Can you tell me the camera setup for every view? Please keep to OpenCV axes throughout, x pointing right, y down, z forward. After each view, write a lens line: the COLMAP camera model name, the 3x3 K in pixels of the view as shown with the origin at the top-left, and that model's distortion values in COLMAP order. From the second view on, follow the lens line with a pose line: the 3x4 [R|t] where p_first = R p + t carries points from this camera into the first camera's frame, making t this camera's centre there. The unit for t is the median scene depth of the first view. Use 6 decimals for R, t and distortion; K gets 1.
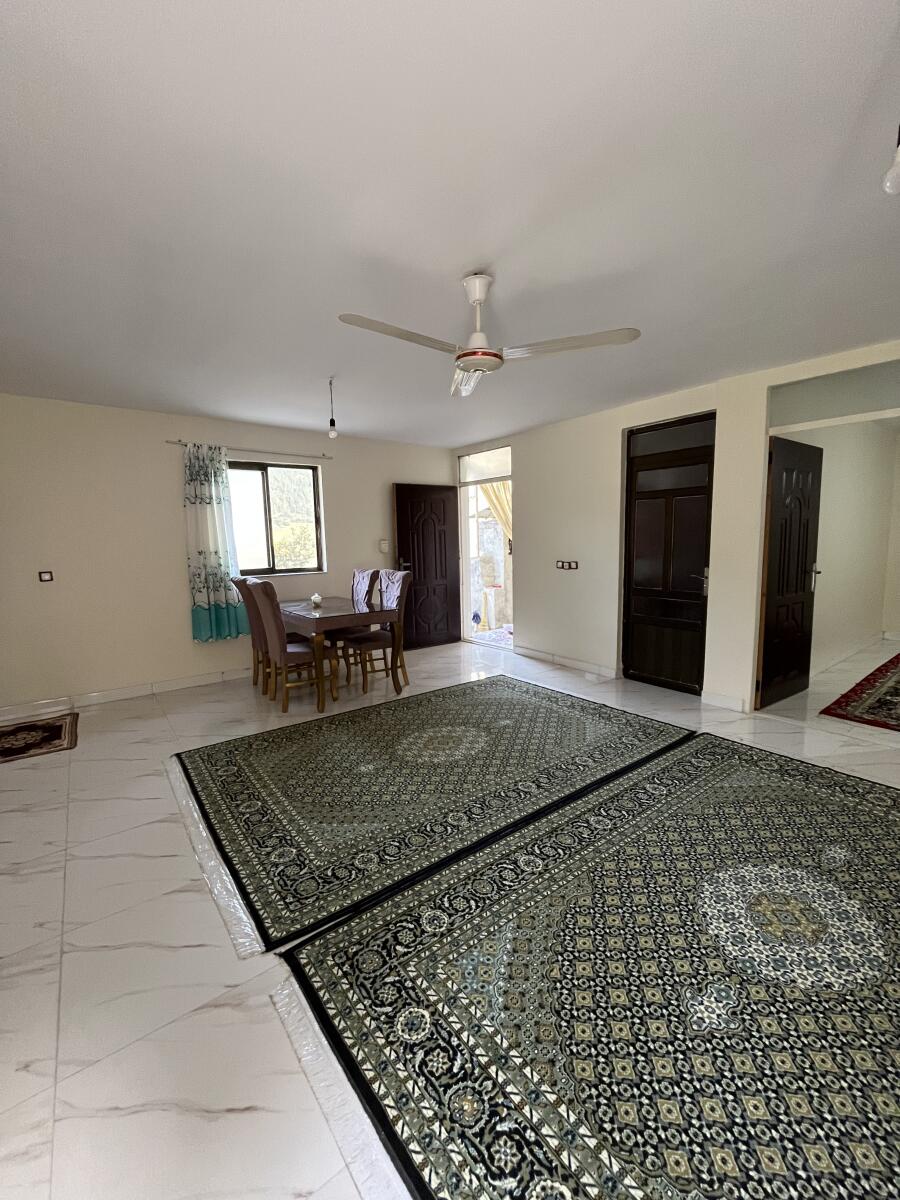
lens RADIAL K [[485.4, 0, 448.9], [0, 485.4, 595.4], [0, 0, 1]] dist [-0.001620, -0.000212]
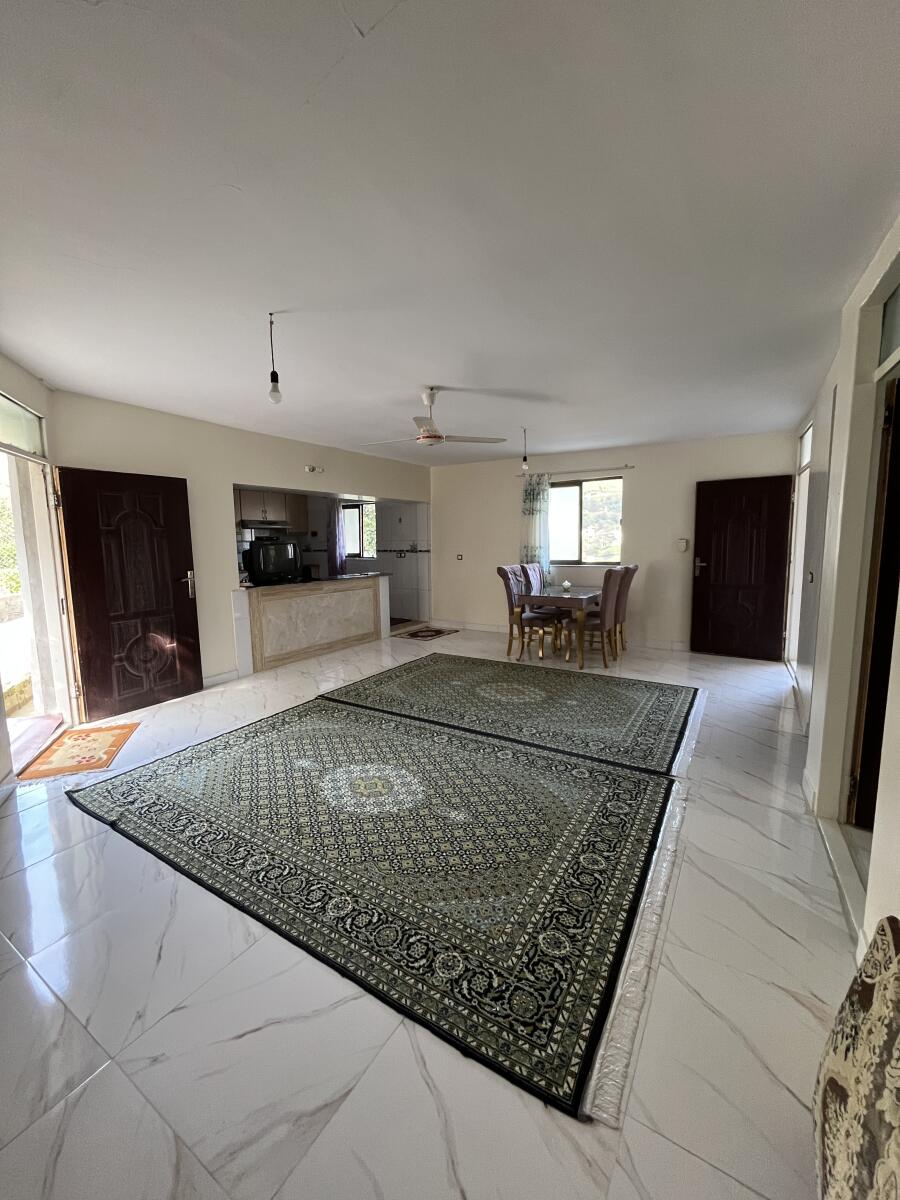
lens RADIAL K [[485.4, 0, 445.2], [0, 485.4, 601.6], [0, 0, 1]] dist [-0.001620, -0.000212]
pose [[0.353268, 0.130871, -0.926323, 1.523578], [-0.101258, 0.989699, 0.101208, -0.088217], [0.930026, 0.058044, 0.362881, 0.425336]]
